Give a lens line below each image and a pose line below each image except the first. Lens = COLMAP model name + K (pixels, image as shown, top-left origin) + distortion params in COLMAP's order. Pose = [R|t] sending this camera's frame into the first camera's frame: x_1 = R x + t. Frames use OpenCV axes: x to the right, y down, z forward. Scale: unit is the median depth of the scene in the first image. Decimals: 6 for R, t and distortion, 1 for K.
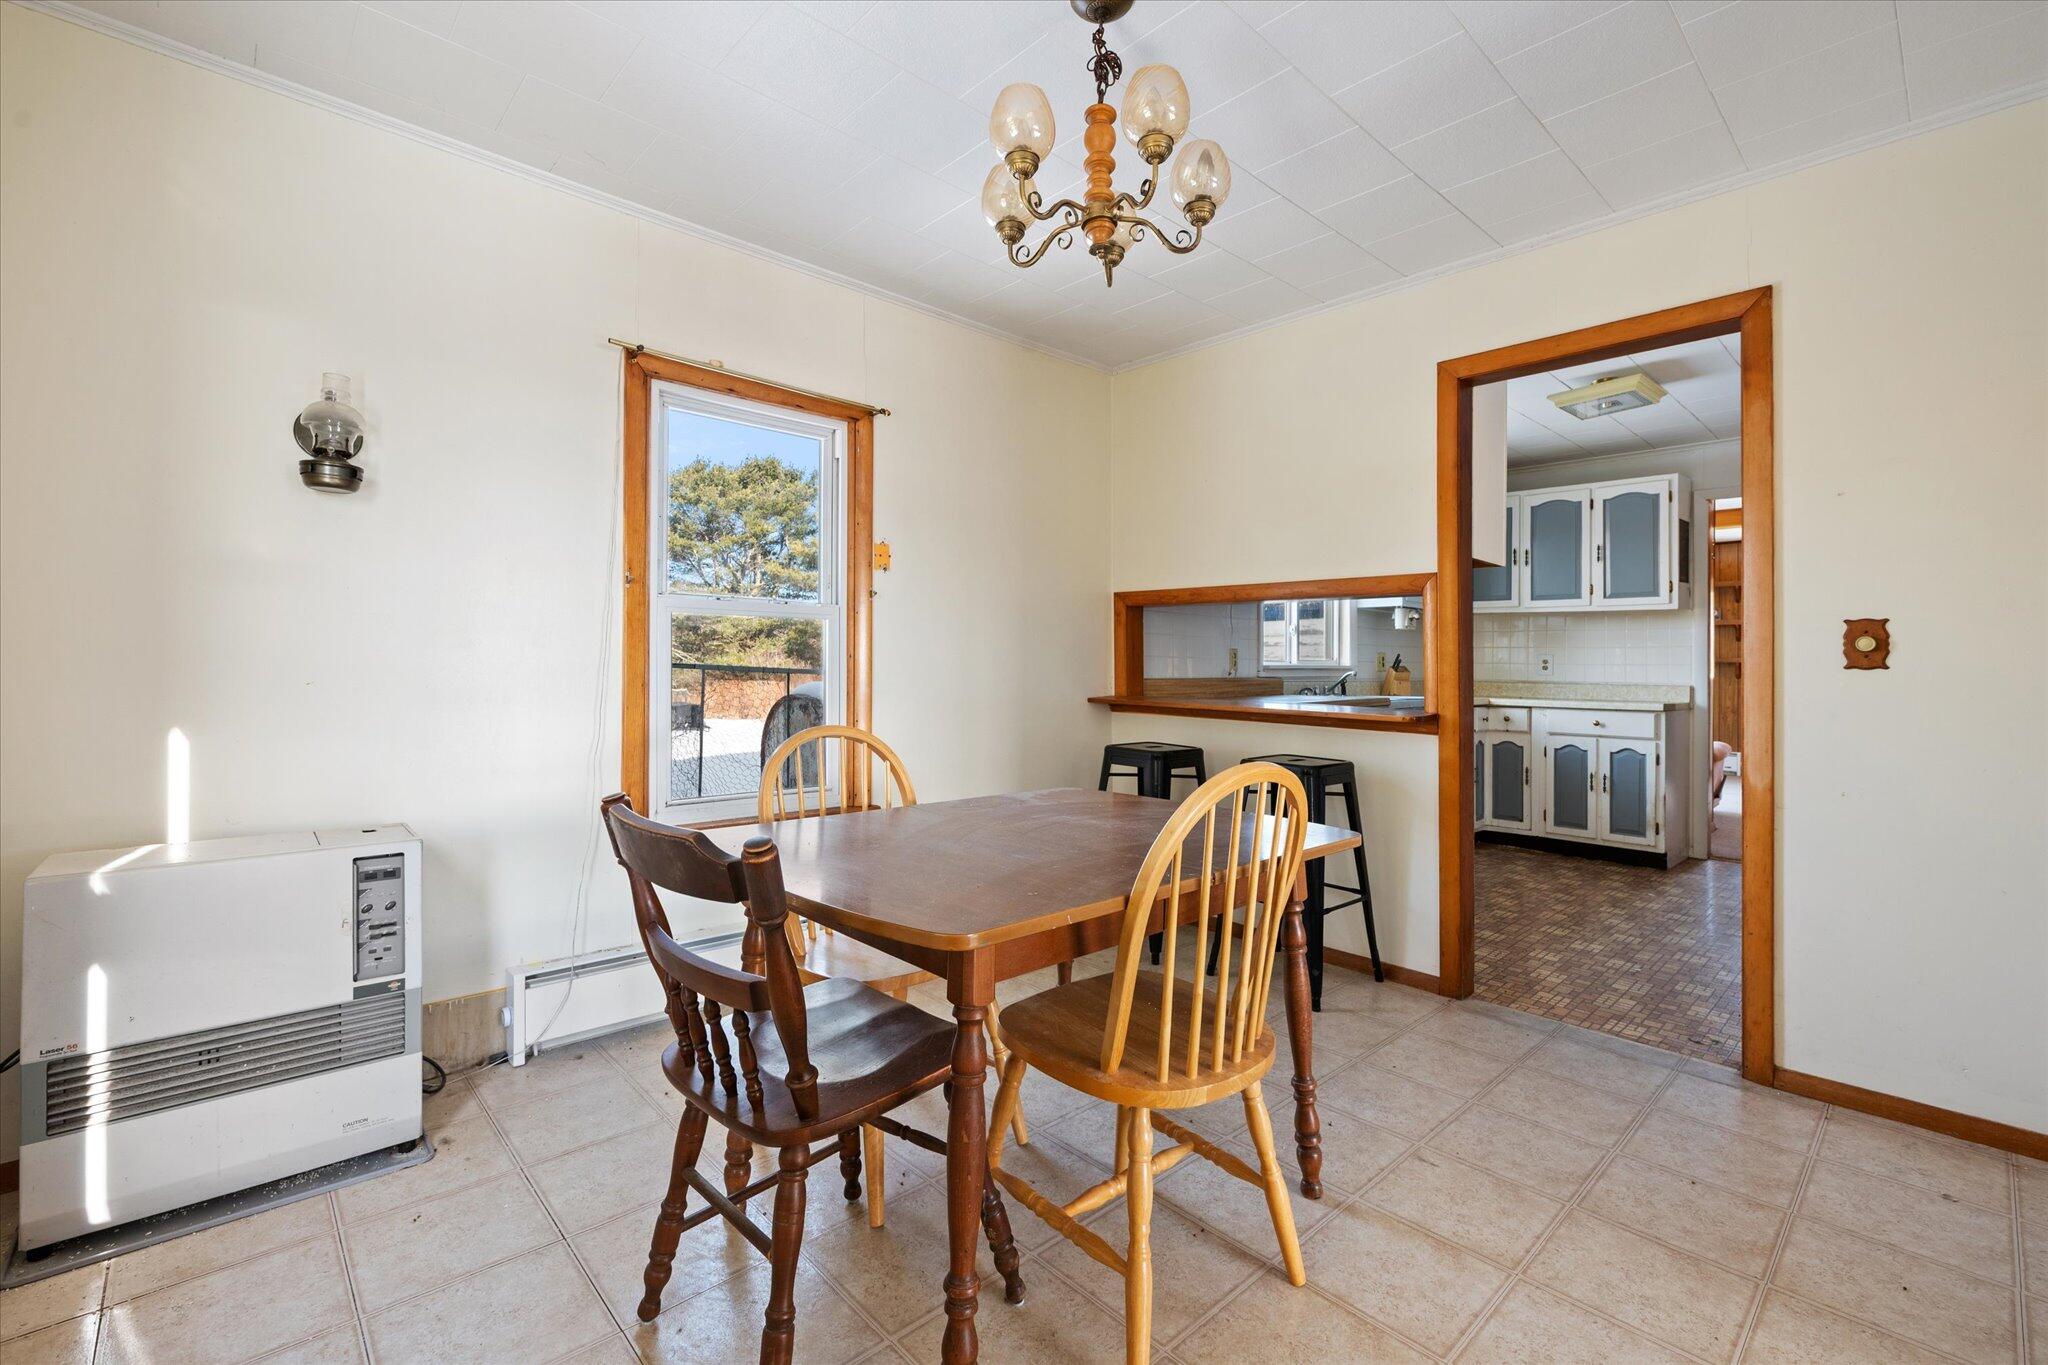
lens RADIAL K [[893.1, 0, 1036.3], [0, 893.1, 655.7], [0, 0, 1]] dist [-0.000481, -0.000073]
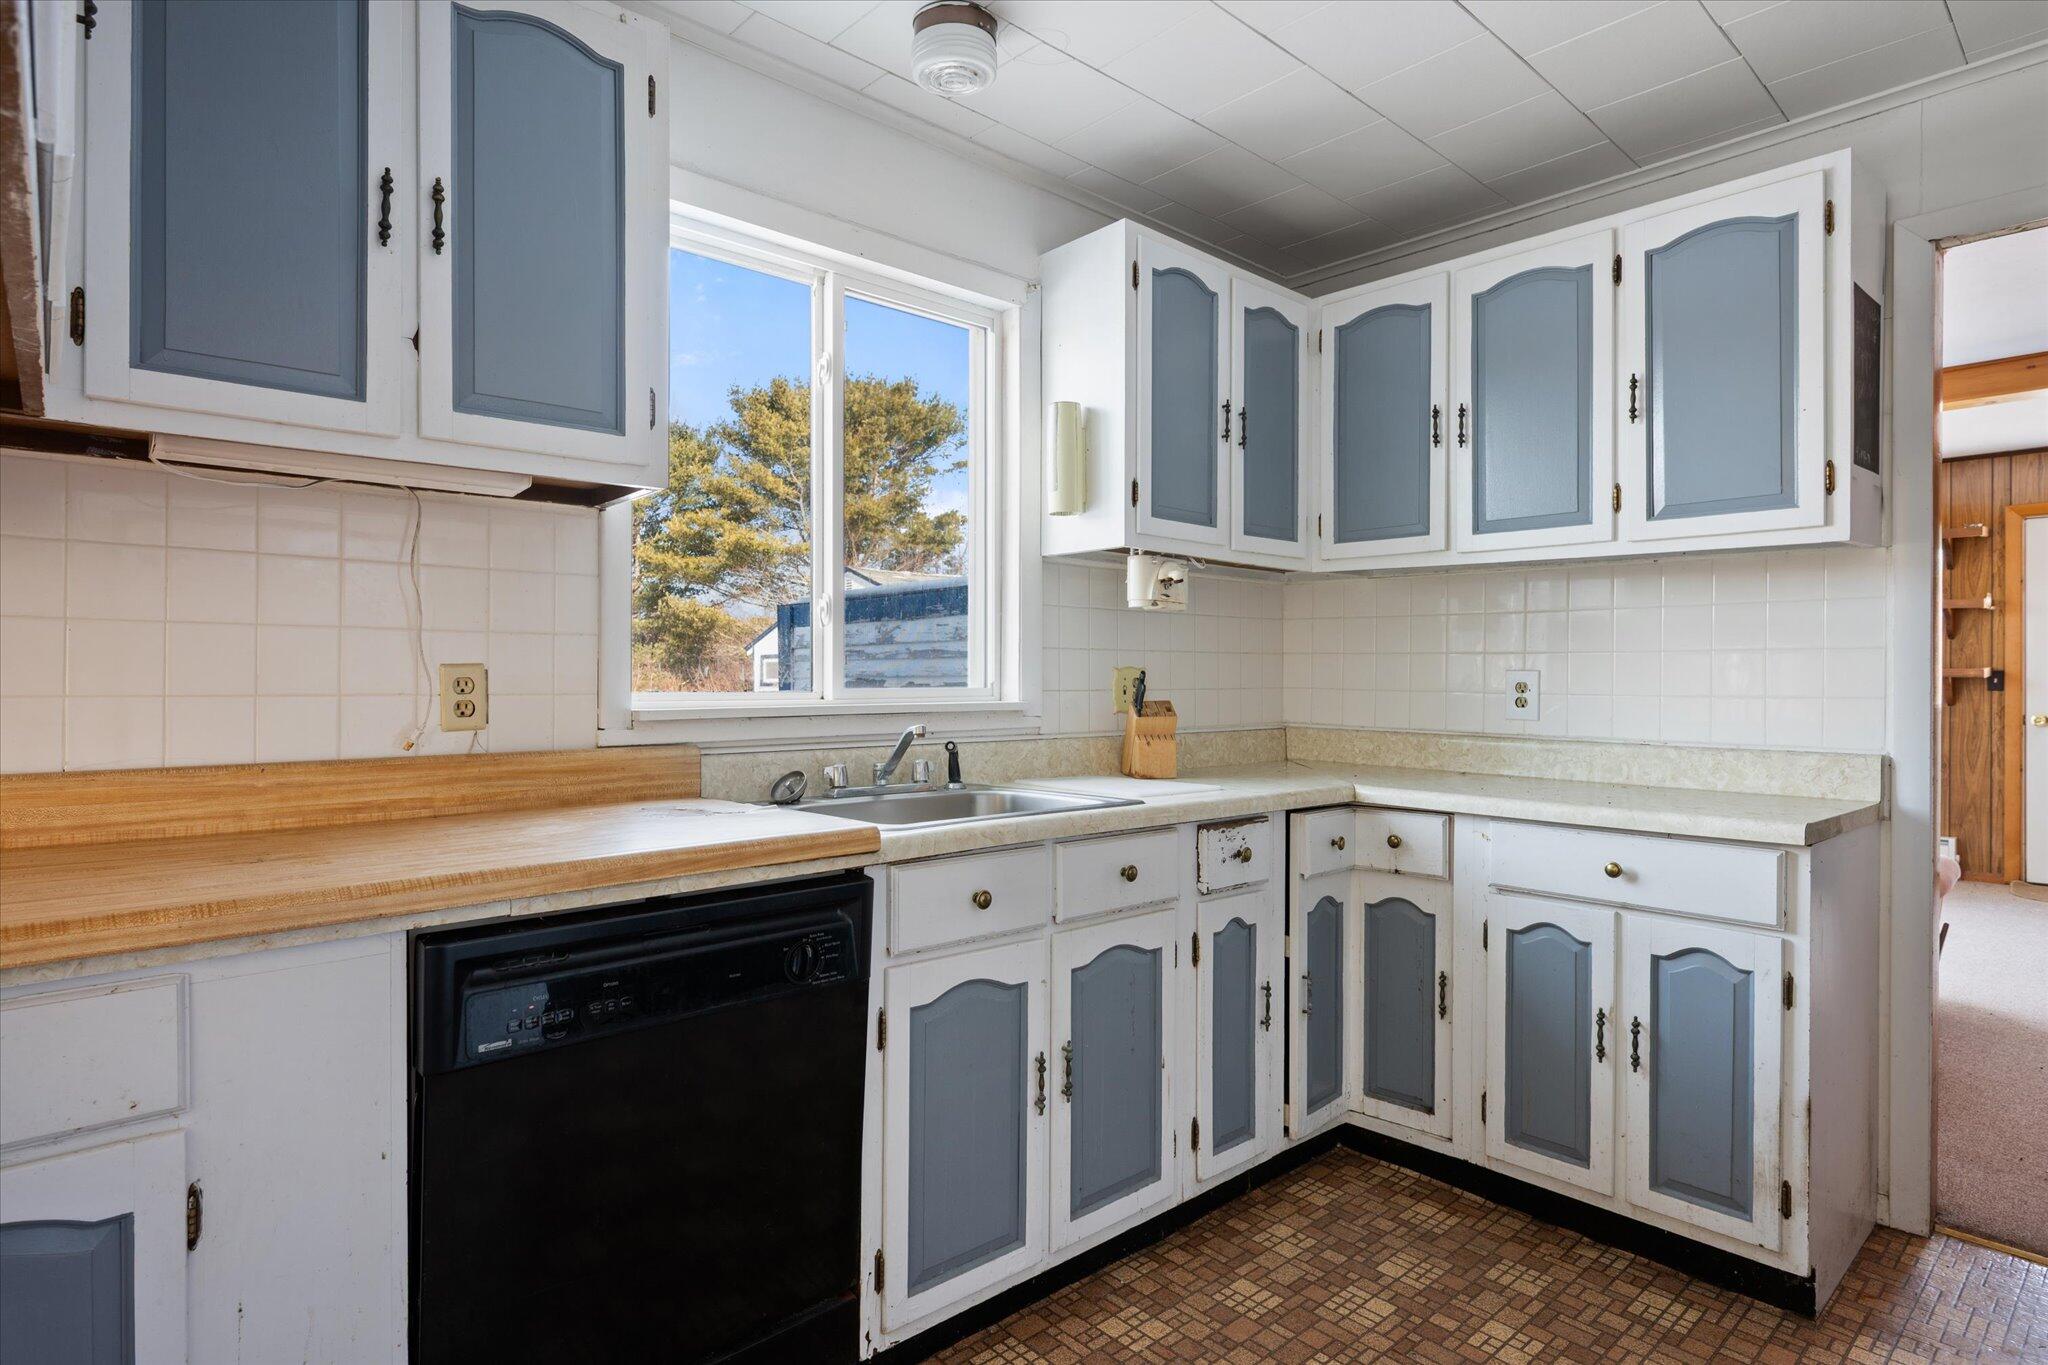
lens RADIAL K [[1086.2, 0, 1039.1], [0, 1086.2, 675.4], [0, 0, 1]] dist [-0.005117, 0.001037]
pose [[0.999842, -0.005424, -0.016913, 0.399402], [0.005590, 0.999937, 0.009734, -0.005485], [0.016859, -0.009827, 0.999810, 0.557898]]
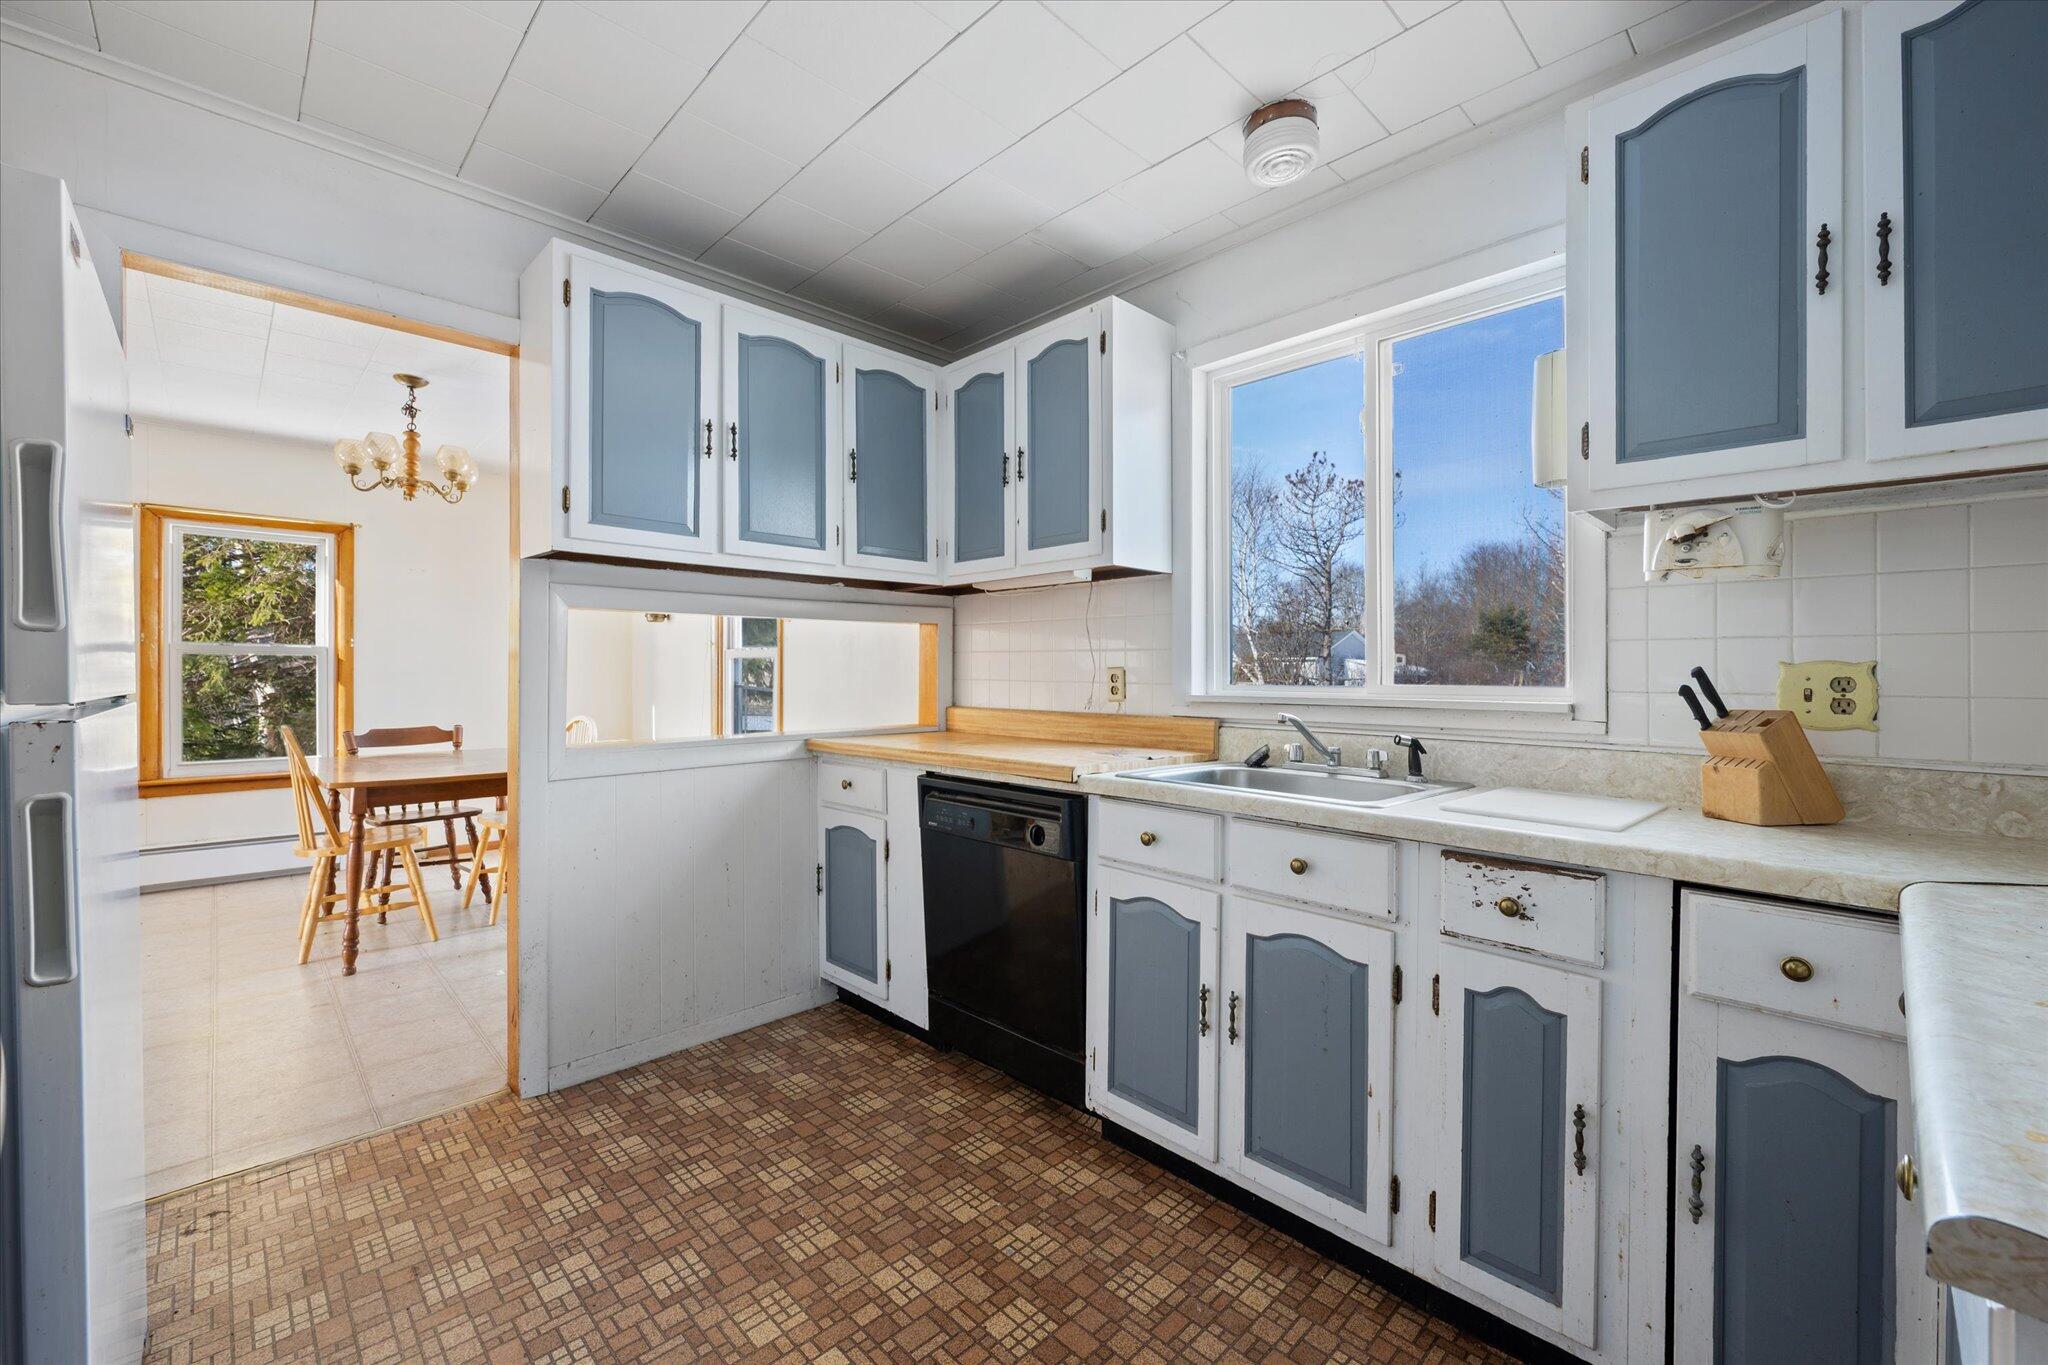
lens RADIAL K [[753.9, 0, 1023.5], [0, 753.9, 685.1], [0, 0, 1]] dist [0.006694, -0.000002]
pose [[0.063576, 0.009248, -0.997934, 0.628274], [0.008172, 0.999919, 0.009787, -0.001537], [0.997944, -0.008778, 0.063495, 0.769833]]
